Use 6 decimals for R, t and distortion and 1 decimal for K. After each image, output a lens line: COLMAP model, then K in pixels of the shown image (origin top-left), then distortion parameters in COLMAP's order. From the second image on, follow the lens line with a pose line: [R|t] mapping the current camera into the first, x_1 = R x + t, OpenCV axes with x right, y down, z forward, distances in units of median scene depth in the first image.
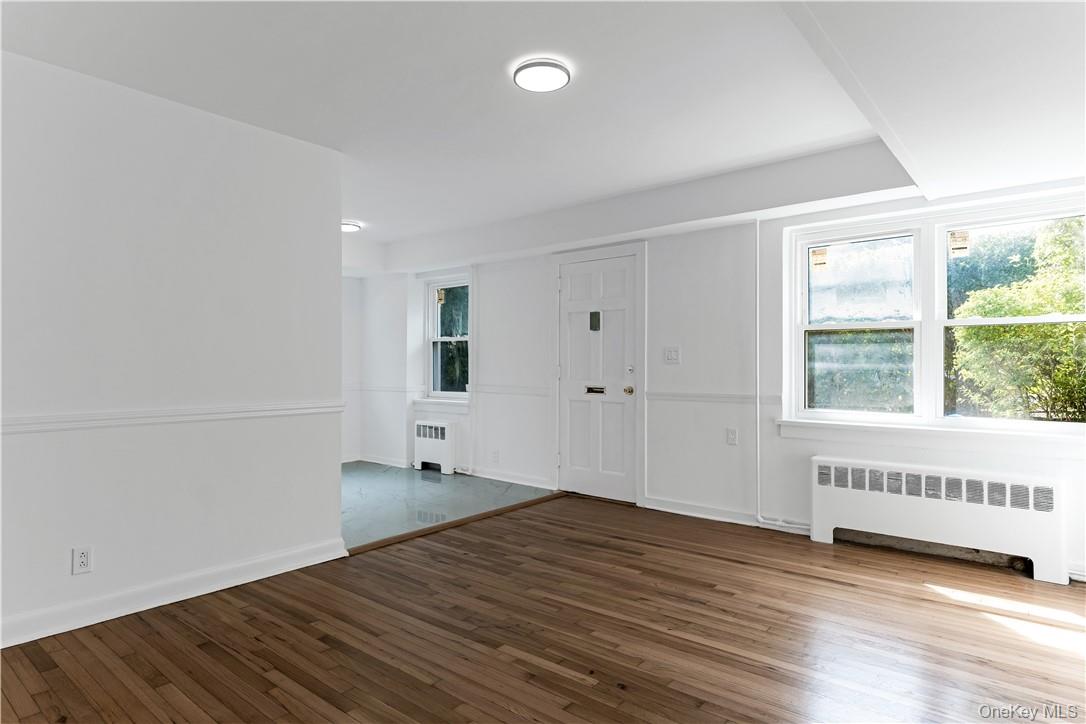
lens RADIAL K [[623.3, 0, 542.7], [0, 623.3, 360.6], [0, 0, 1]] dist [-0.005587, -0.000841]
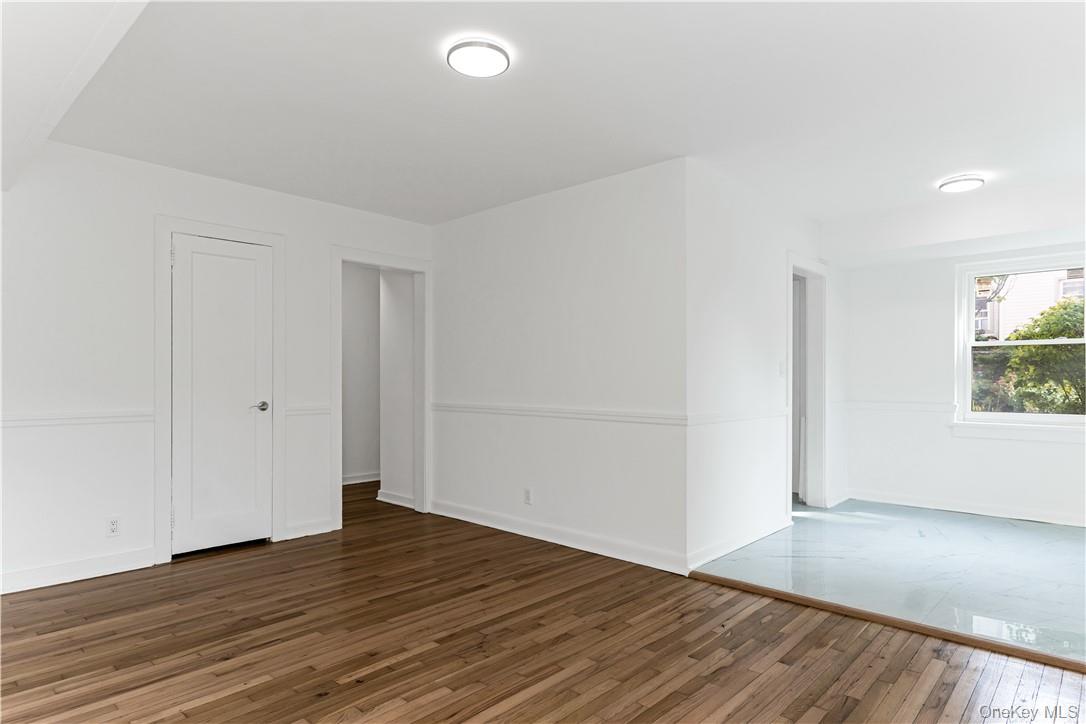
lens RADIAL K [[623.3, 0, 541.4], [0, 623.3, 372.1], [0, 0, 1]] dist [-0.005587, -0.000841]
pose [[-0.062967, -0.003580, -0.998009, 0.786582], [0.002822, 0.999989, -0.003766, 0.002678], [0.998012, -0.003054, -0.062957, 1.000434]]
